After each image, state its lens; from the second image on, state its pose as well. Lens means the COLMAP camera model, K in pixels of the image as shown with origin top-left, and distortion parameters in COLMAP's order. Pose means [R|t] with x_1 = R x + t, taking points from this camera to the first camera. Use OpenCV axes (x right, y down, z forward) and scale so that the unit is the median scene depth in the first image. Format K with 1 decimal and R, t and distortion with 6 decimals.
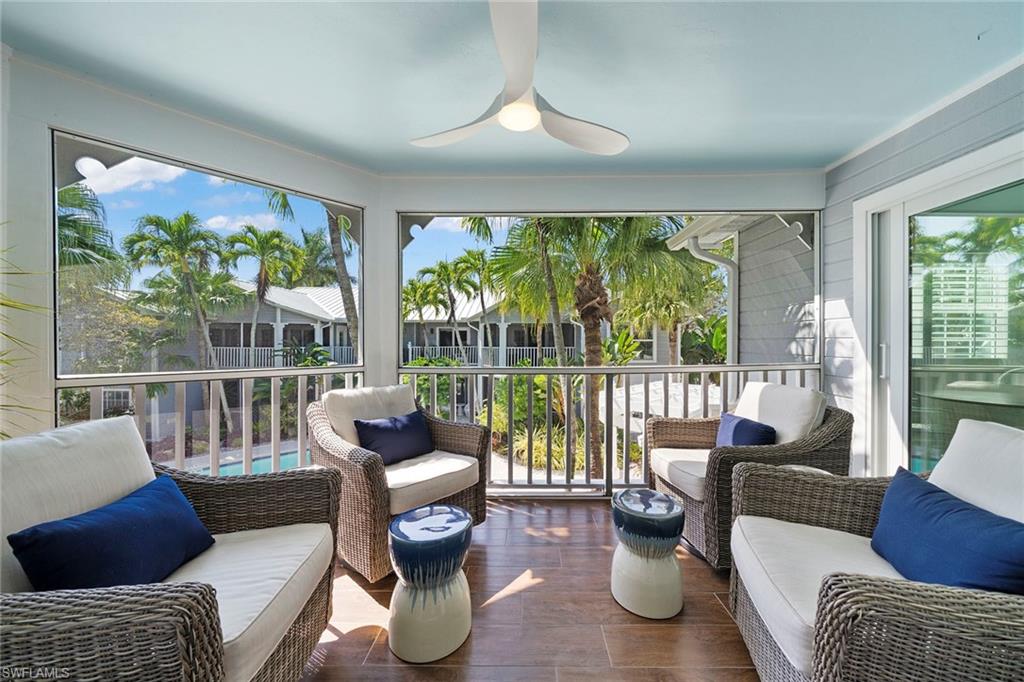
lens RADIAL K [[347.2, 0, 526.1], [0, 347.2, 337.0], [0, 0, 1]] dist [0.000310, 0.000014]
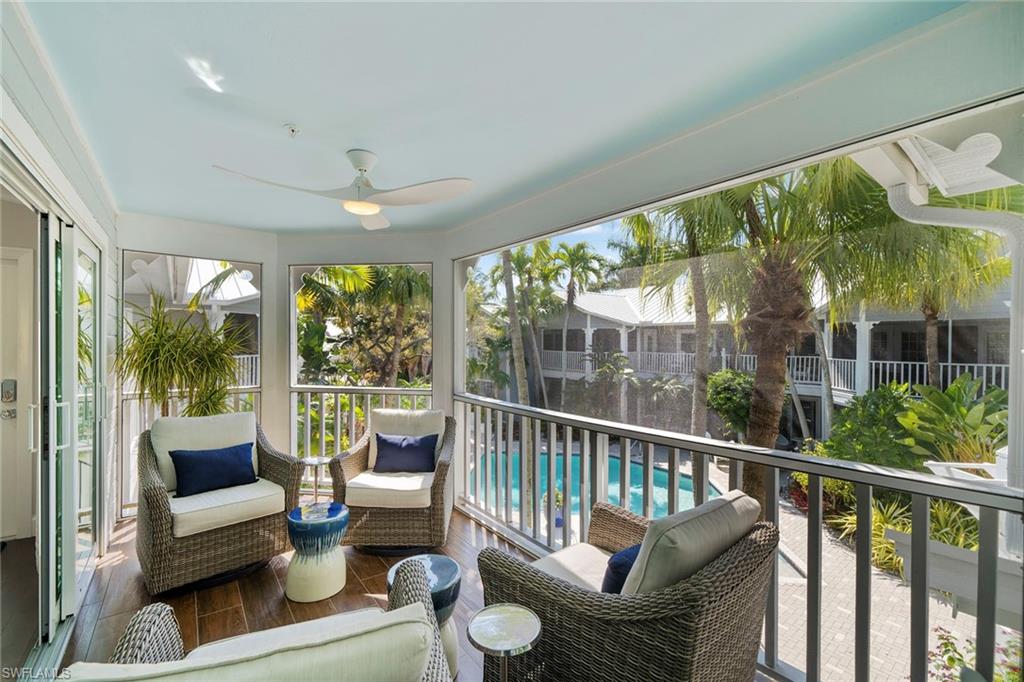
lens RADIAL K [[415.8, 0, 514.8], [0, 415.8, 336.7], [0, 0, 1]] dist [-0.000410, 0.000015]
pose [[0.631593, -0.007398, -0.775265, 0.128323], [0.006750, 0.999969, -0.004043, -0.014964], [0.775271, -0.002680, 0.631623, 0.043579]]
